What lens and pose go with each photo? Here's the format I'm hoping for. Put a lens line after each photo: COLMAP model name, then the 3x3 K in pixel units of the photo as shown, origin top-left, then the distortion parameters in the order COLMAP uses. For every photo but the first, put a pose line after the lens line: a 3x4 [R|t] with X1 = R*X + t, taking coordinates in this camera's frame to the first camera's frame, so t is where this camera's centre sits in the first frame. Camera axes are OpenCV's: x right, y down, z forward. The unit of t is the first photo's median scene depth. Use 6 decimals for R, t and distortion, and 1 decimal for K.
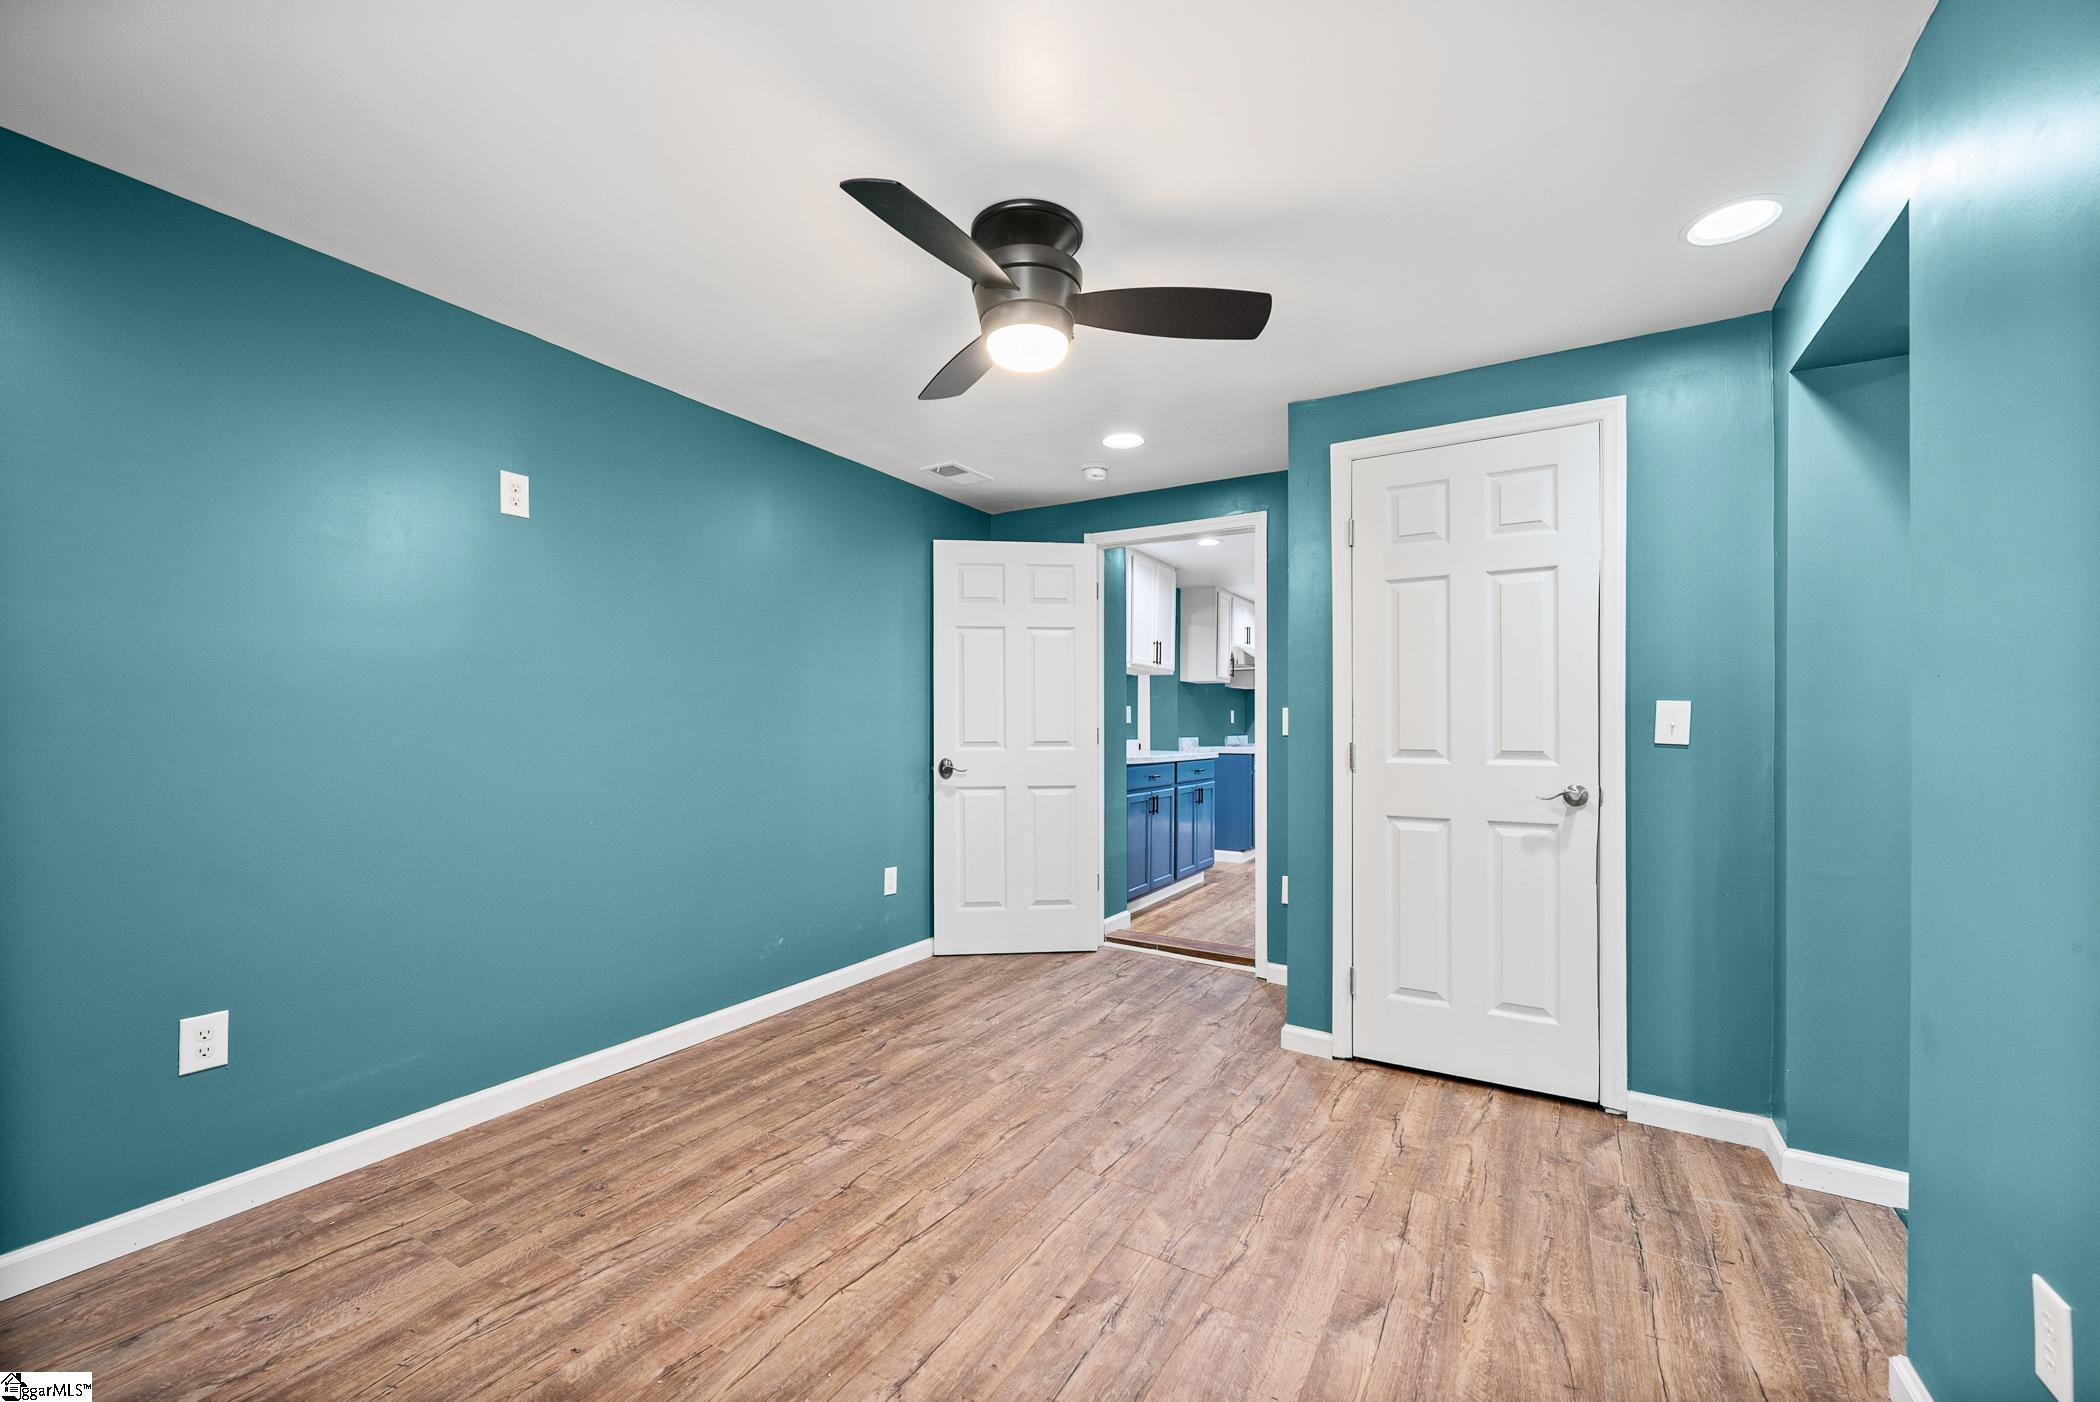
lens RADIAL K [[830.3, 0, 1042.9], [0, 830.3, 700.9], [0, 0, 1]] dist [-0.002367, -0.000219]
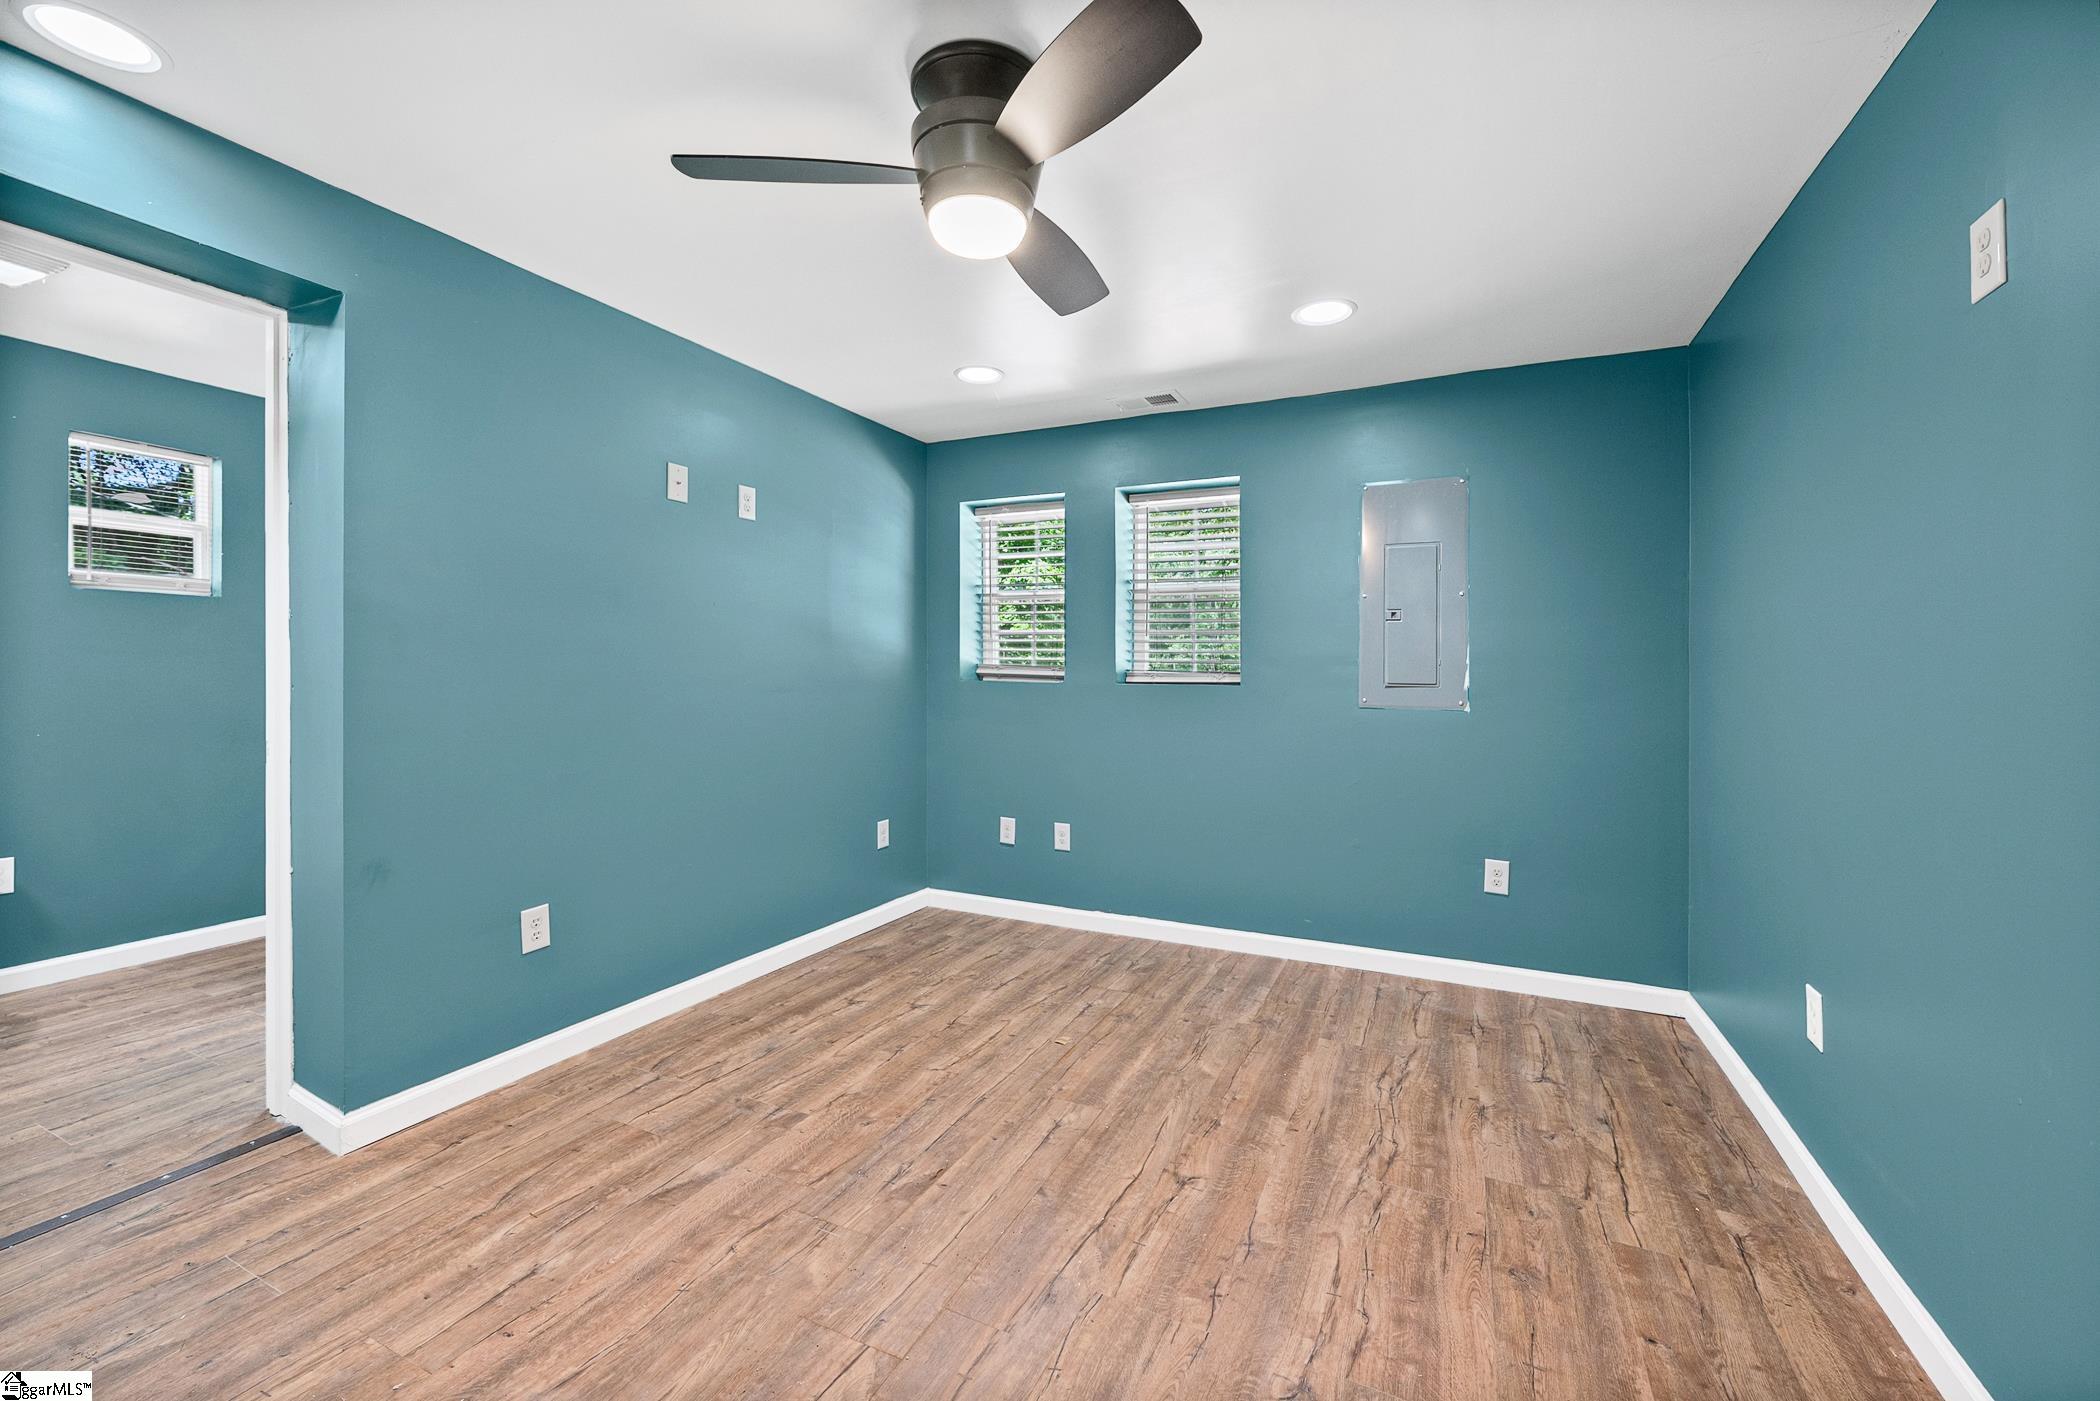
lens RADIAL K [[830.3, 0, 1042.9], [0, 830.3, 700.4], [0, 0, 1]] dist [-0.002367, -0.000219]
pose [[-0.996472, -0.014674, -0.082631, -0.011734], [-0.015389, 0.999849, 0.008013, 0.045141], [0.082501, 0.009256, -0.996548, 2.018622]]
